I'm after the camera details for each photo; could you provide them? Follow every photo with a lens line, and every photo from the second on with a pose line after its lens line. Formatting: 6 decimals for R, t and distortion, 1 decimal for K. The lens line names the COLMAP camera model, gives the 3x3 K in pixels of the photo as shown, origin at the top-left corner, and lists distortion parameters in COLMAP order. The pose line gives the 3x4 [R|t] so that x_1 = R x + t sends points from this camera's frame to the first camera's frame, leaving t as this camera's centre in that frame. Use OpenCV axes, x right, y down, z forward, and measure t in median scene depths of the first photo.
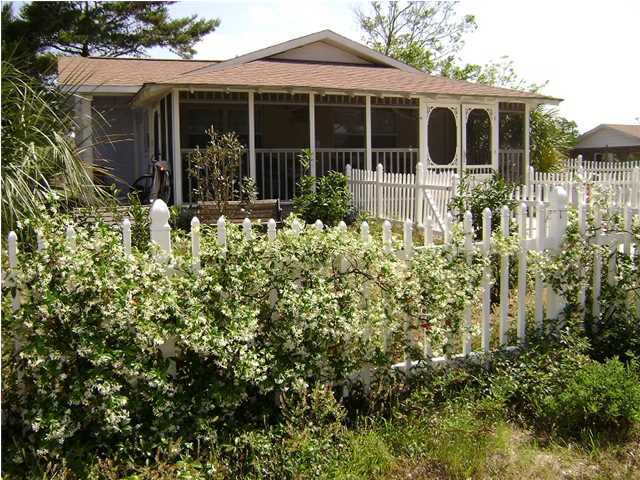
lens RADIAL K [[652.9, 0, 320.0], [0, 652.9, 240.0], [0, 0, 1]] dist [-0.108250, 0.011200]
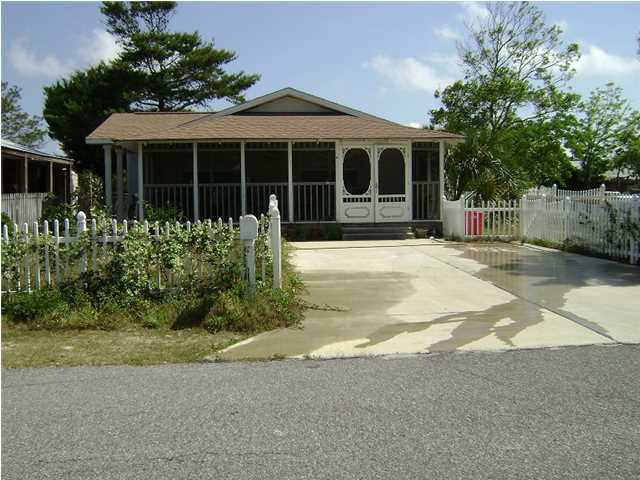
lens RADIAL K [[652.9, 0, 320.0], [0, 652.9, 240.0], [0, 0, 1]] dist [-0.108250, 0.011200]
pose [[0.958579, 0.019135, -0.284182, 0.467574], [-0.030428, 0.998911, -0.035377, 0.015424], [0.283195, 0.042559, 0.958117, -0.197929]]
